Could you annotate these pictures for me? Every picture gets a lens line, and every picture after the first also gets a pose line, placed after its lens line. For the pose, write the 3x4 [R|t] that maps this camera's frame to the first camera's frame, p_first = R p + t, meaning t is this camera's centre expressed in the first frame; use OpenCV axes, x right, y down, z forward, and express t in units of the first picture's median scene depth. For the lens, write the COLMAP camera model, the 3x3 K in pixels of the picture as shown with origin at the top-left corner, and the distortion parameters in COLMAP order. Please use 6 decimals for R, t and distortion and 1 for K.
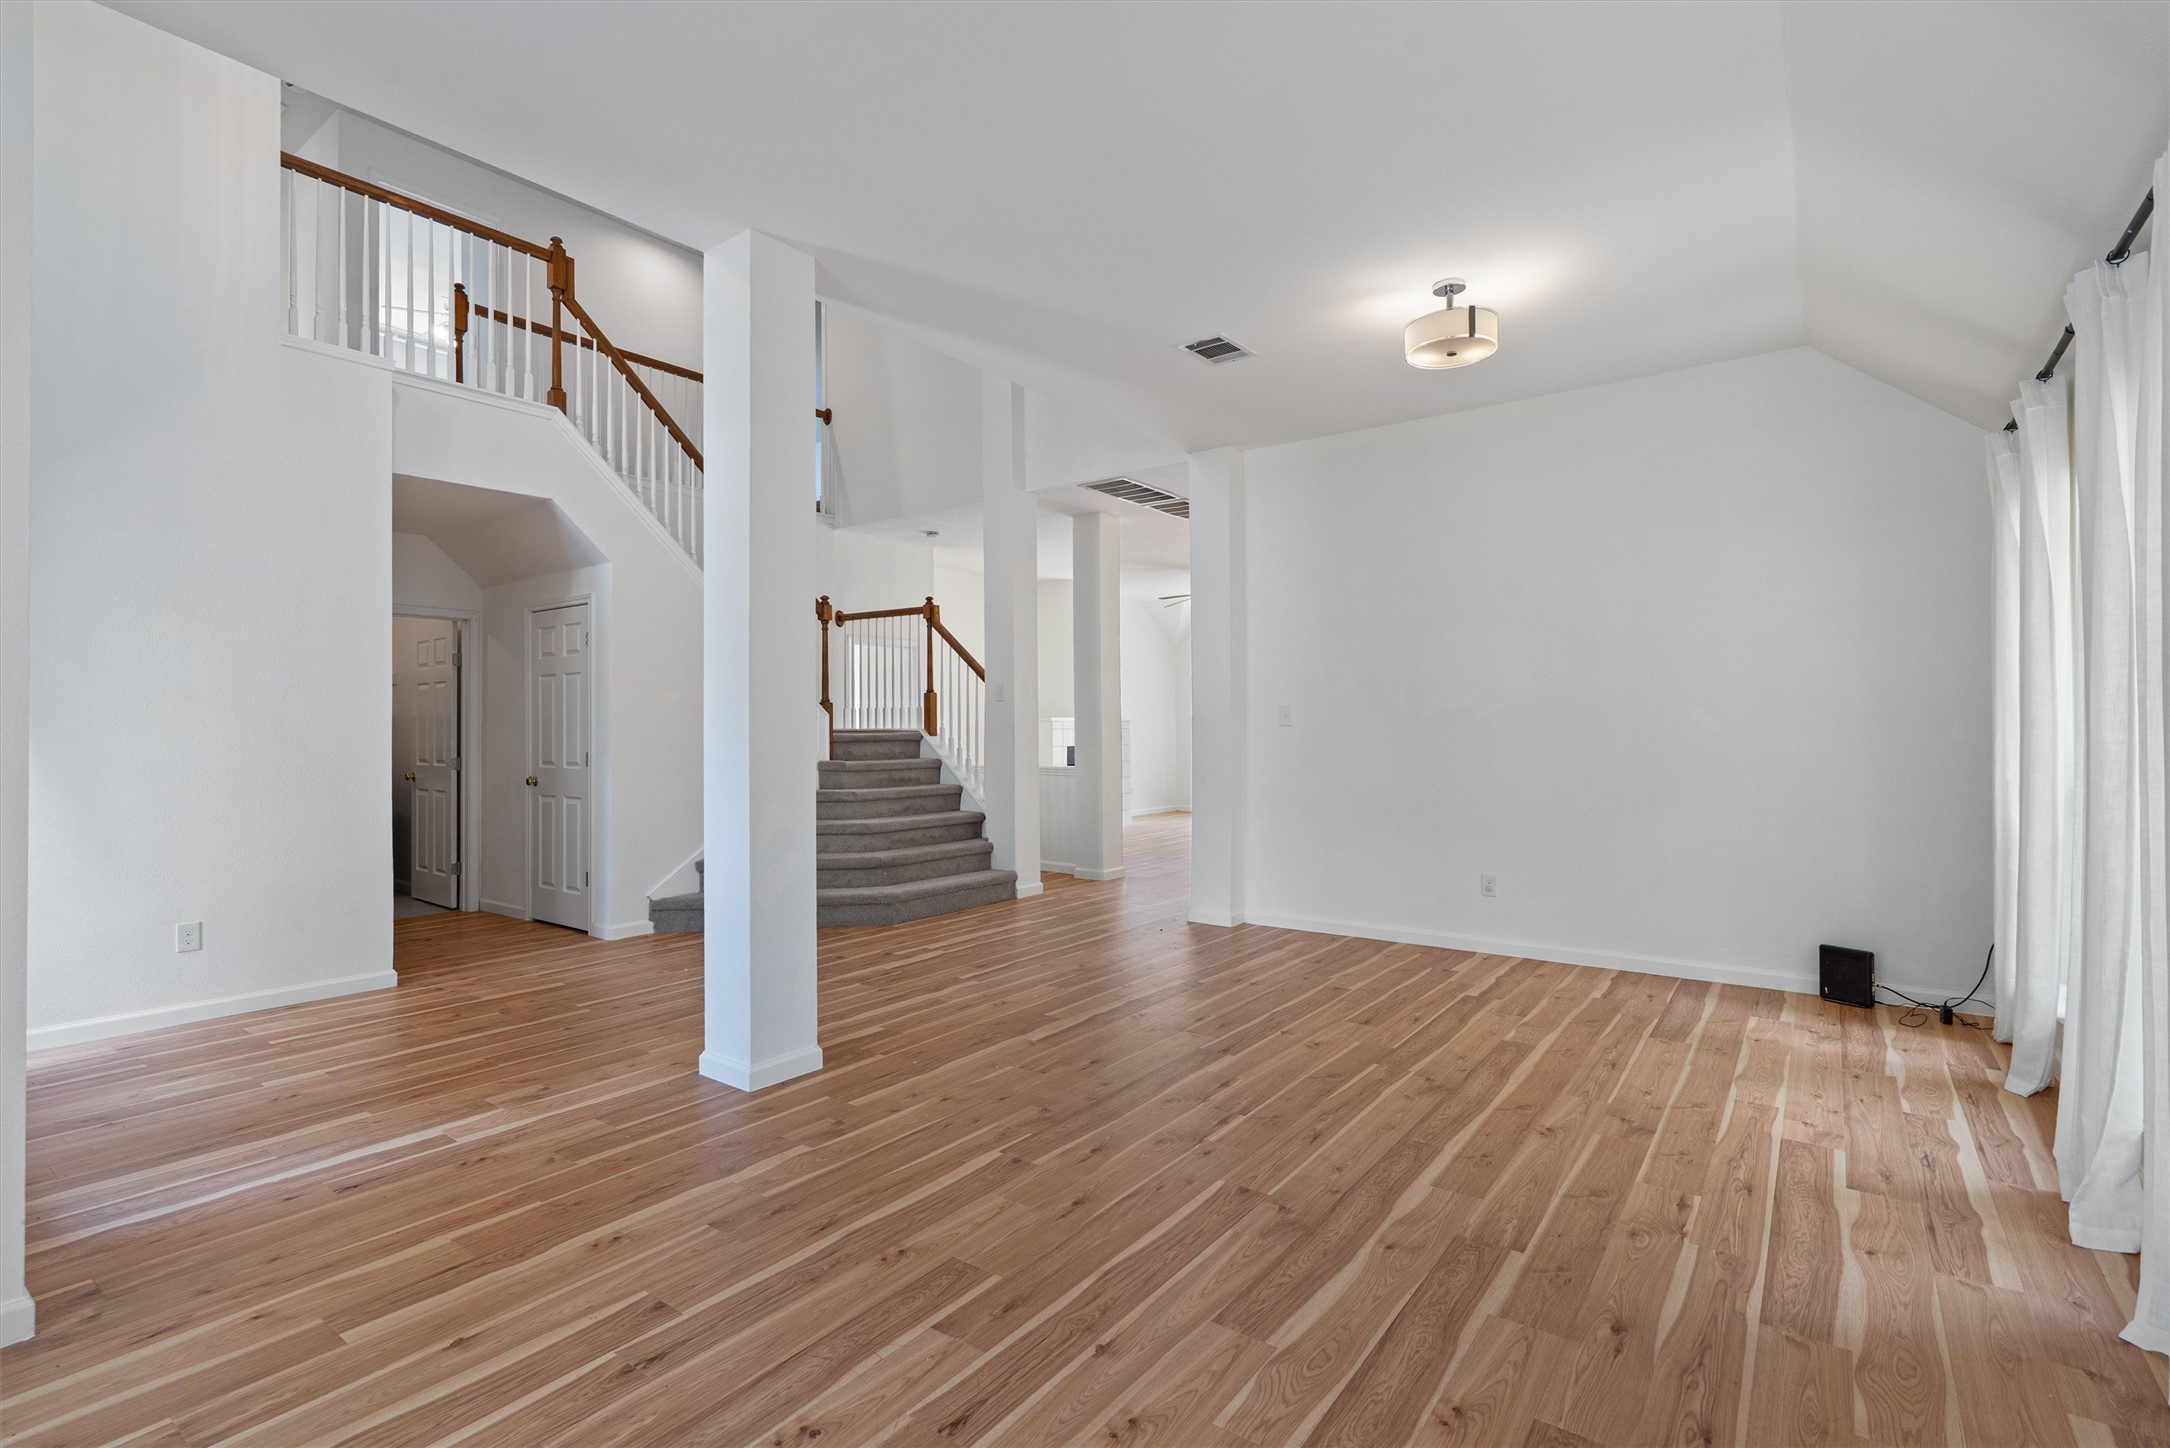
lens RADIAL K [[1003.2, 0, 1075.1], [0, 1003.2, 724.9], [0, 0, 1]] dist [-0.005427, 0.001610]
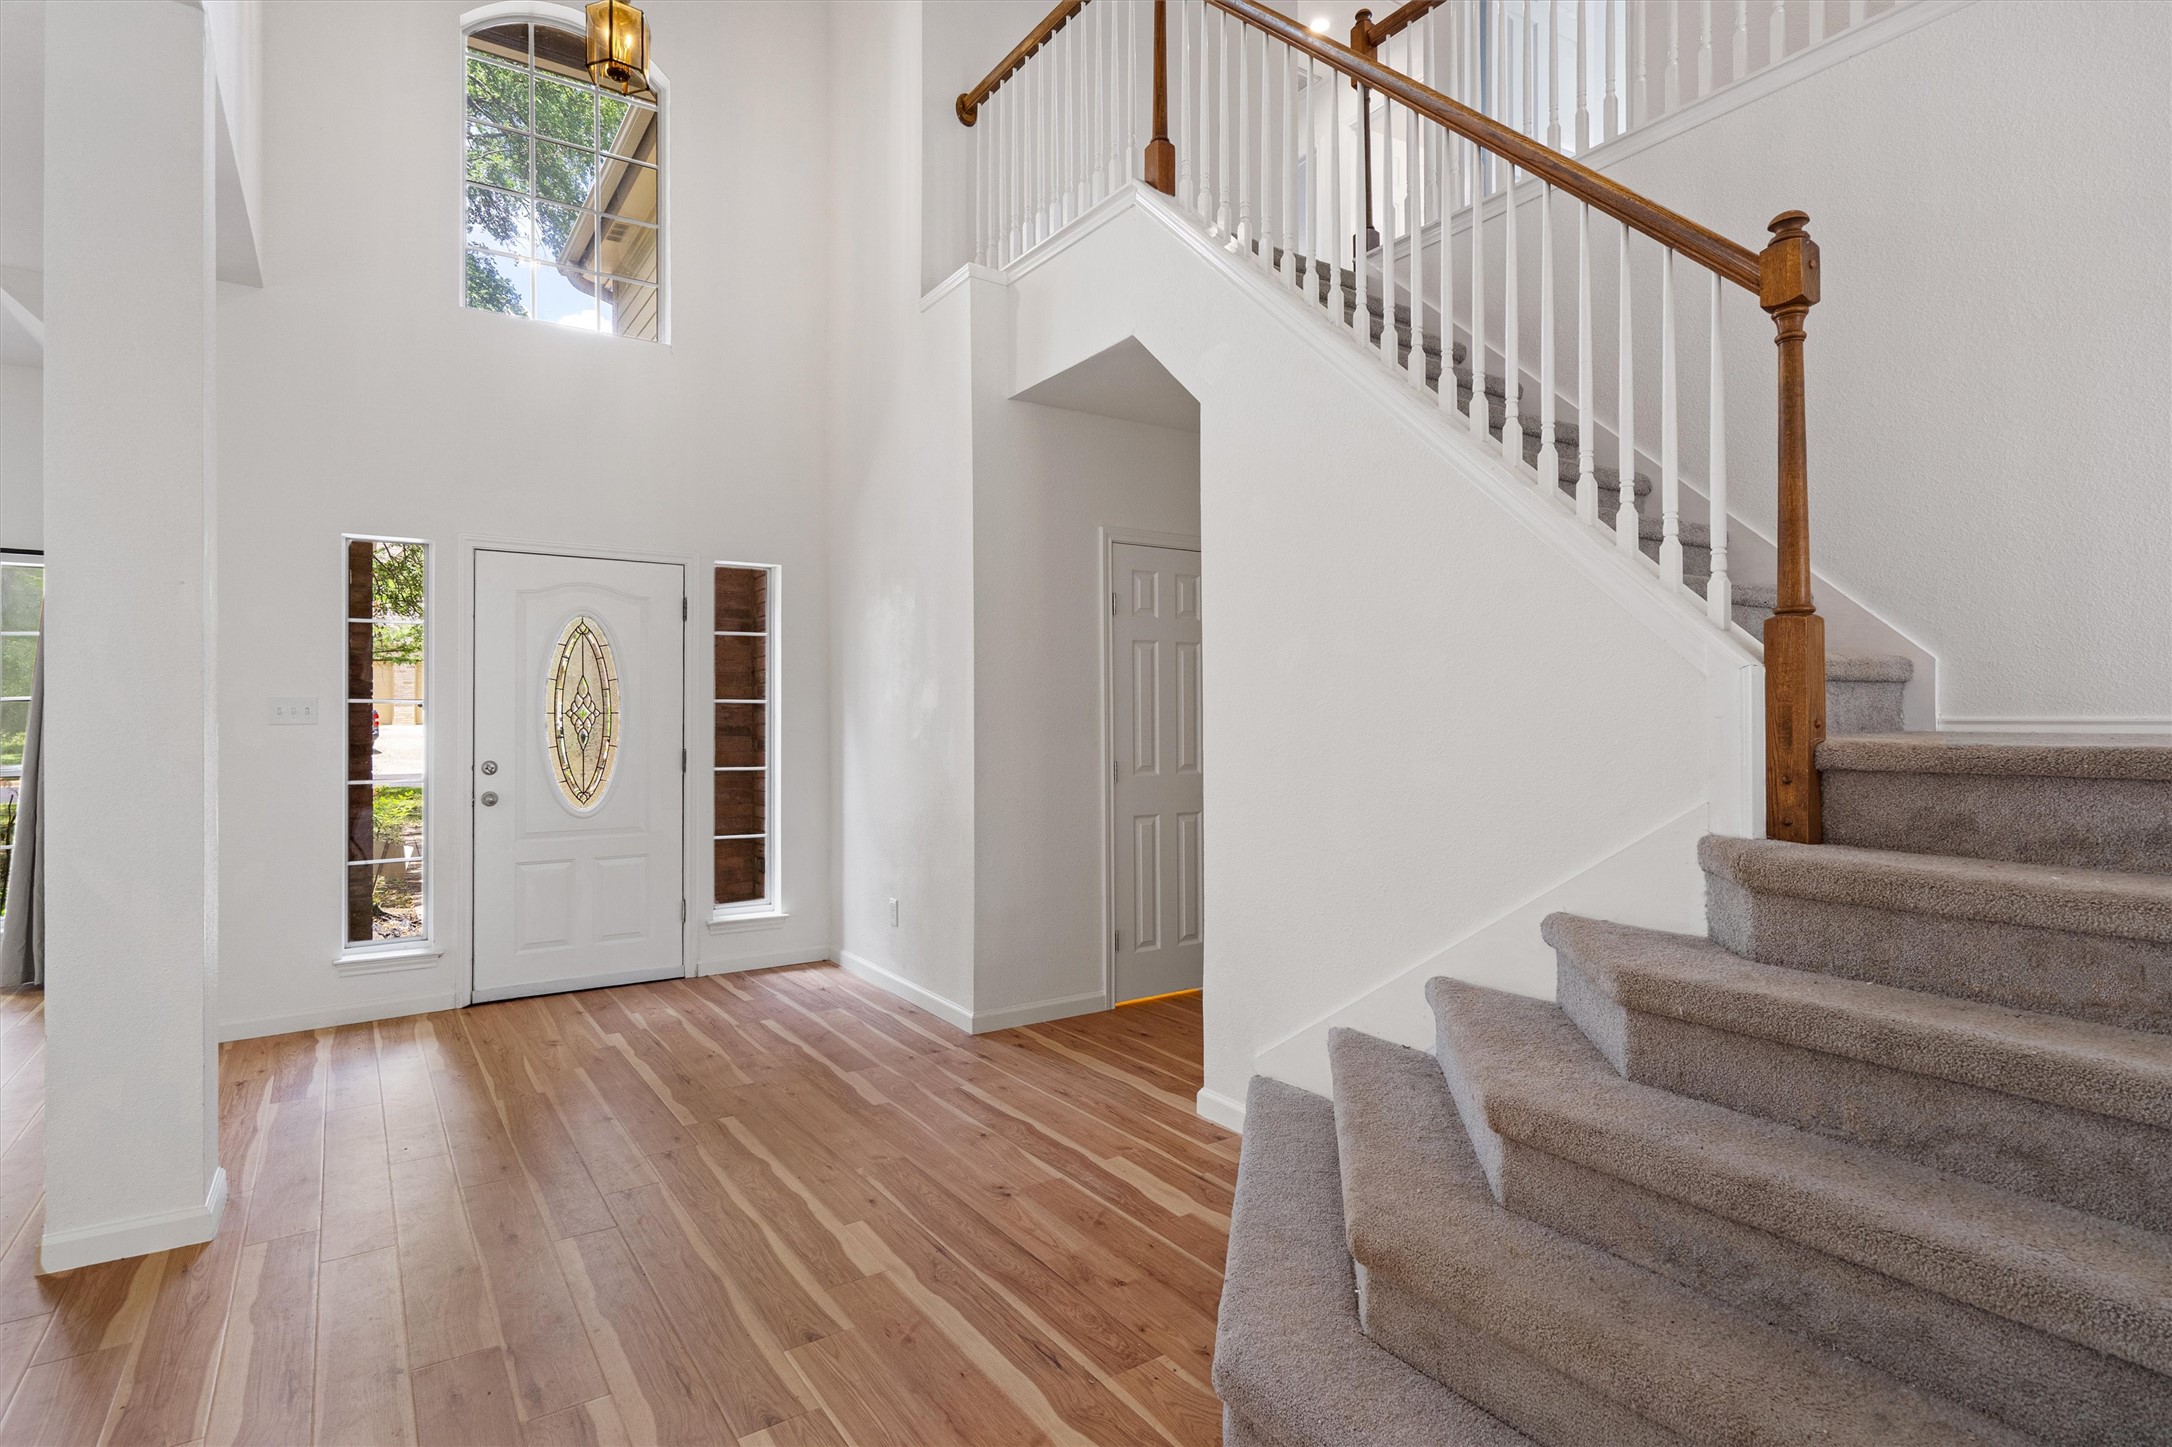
lens RADIAL K [[1086.4, 0, 1073.2], [0, 1086.4, 723.7], [0, 0, 1]] dist [-0.003035, -0.000493]
pose [[-0.322426, 0.013064, -0.946504, 0.130115], [0.007913, 0.999907, 0.011105, 0.001494], [0.946561, -0.003909, -0.322500, 1.440108]]
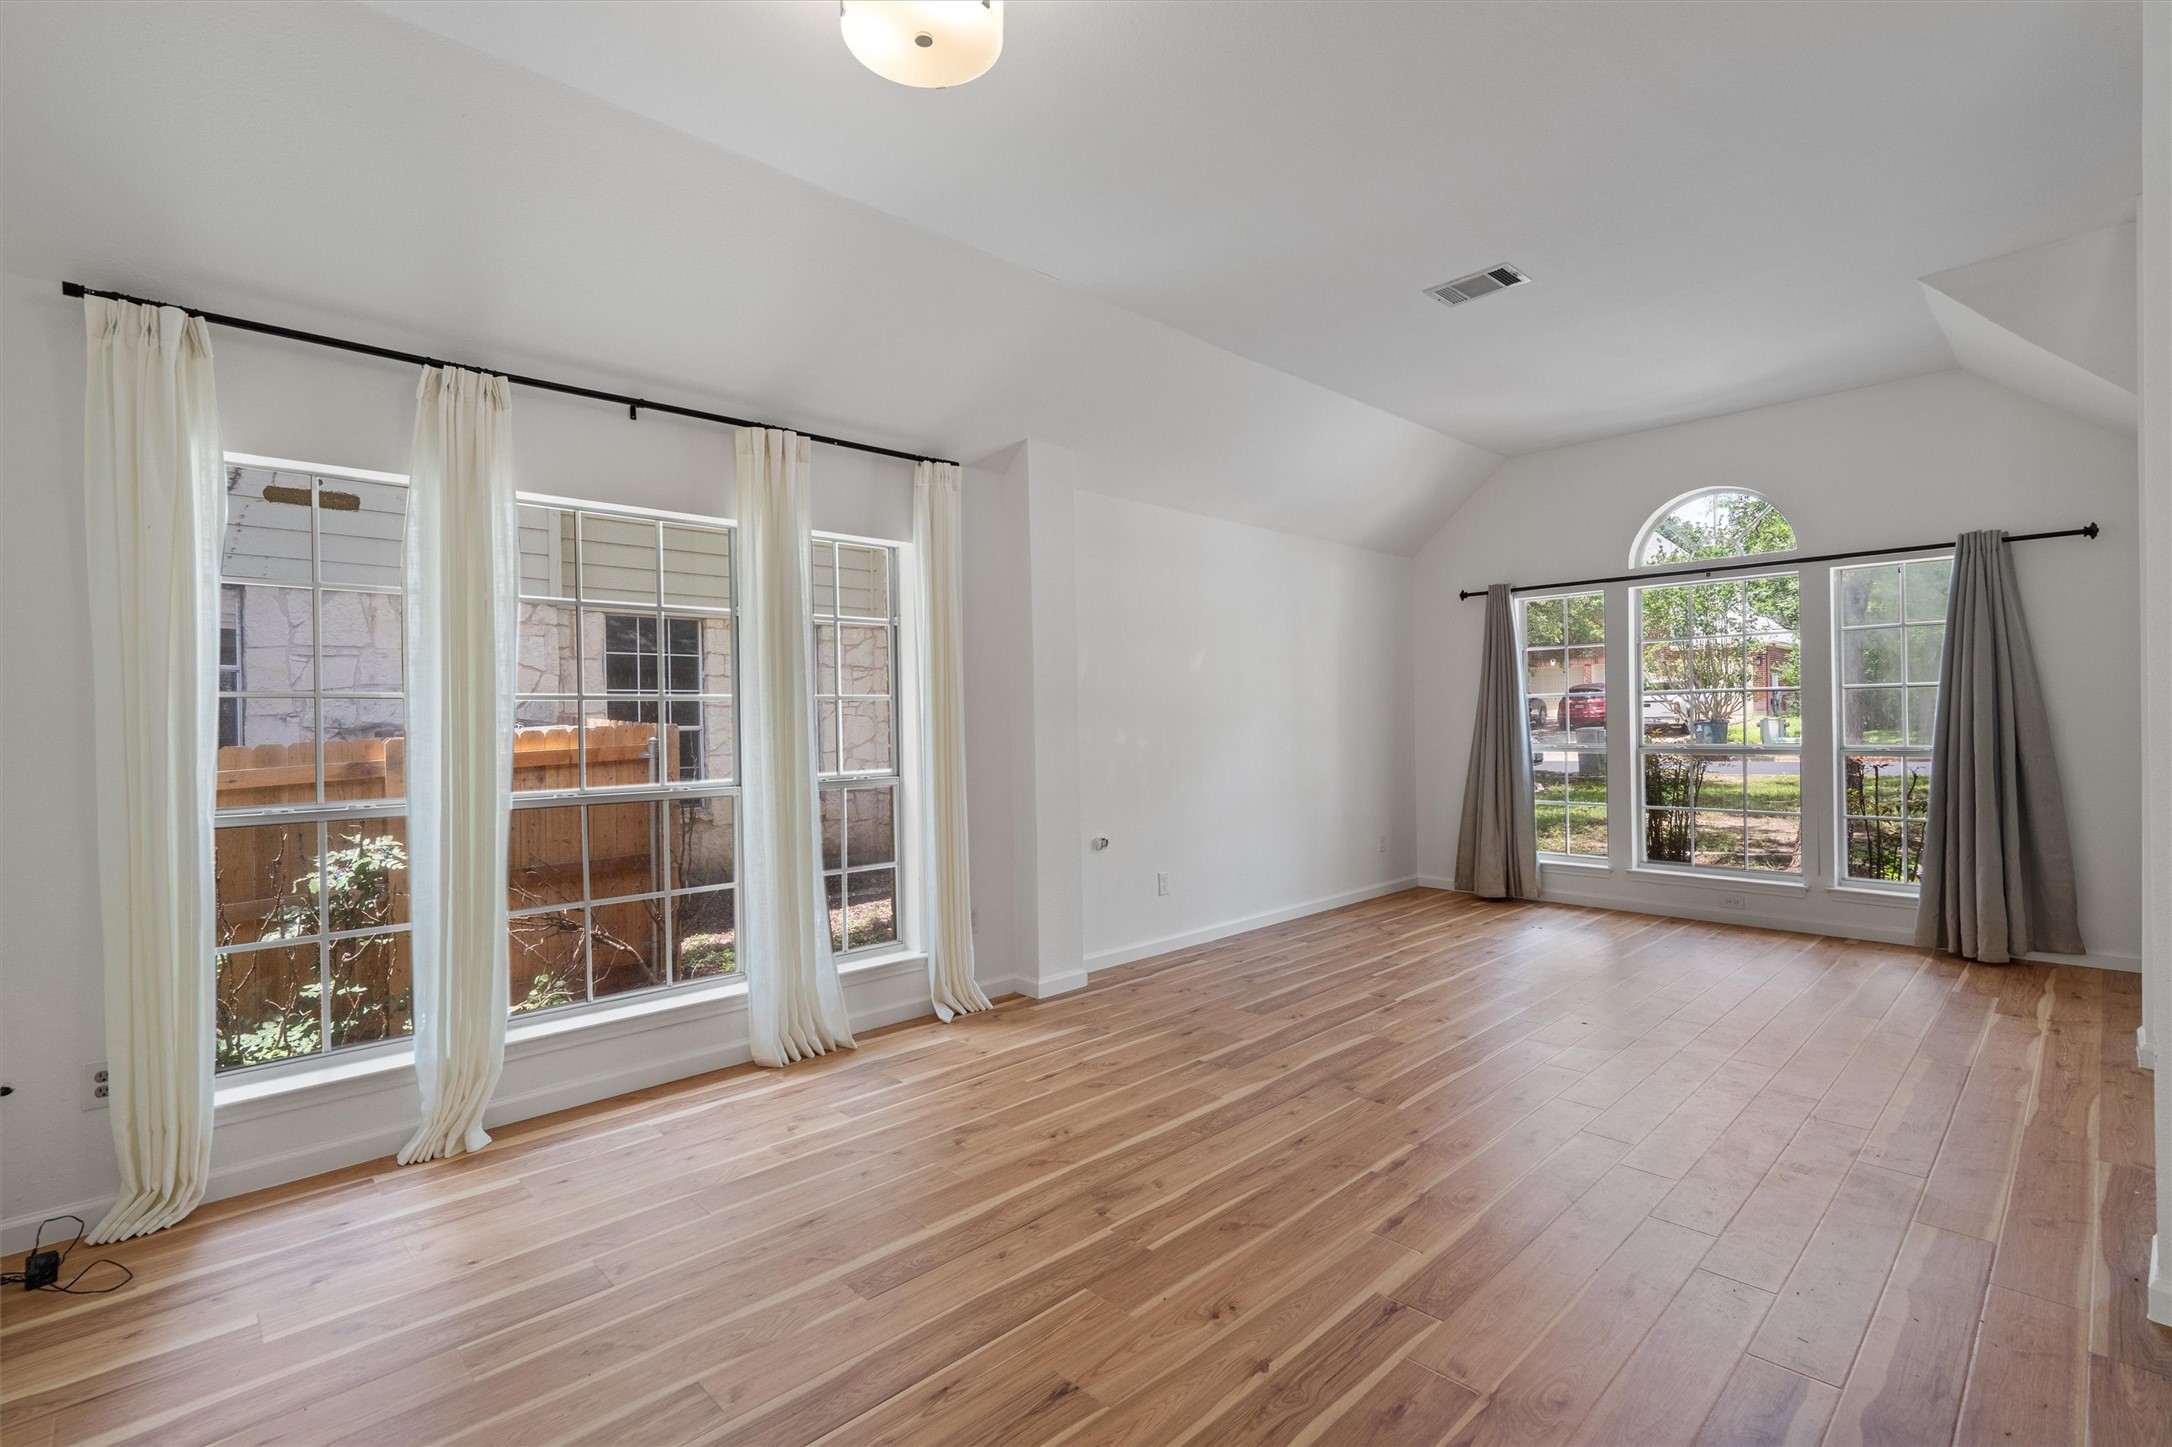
lens RADIAL K [[1004.2, 0, 1083.4], [0, 1004.2, 724.5], [0, 0, 1]] dist [-0.005427, 0.001610]
pose [[-0.986741, 0.022909, 0.160677, 0.181731], [0.022922, 0.999736, -0.001774, 0.001964], [-0.160675, 0.001933, -0.987005, 1.288640]]
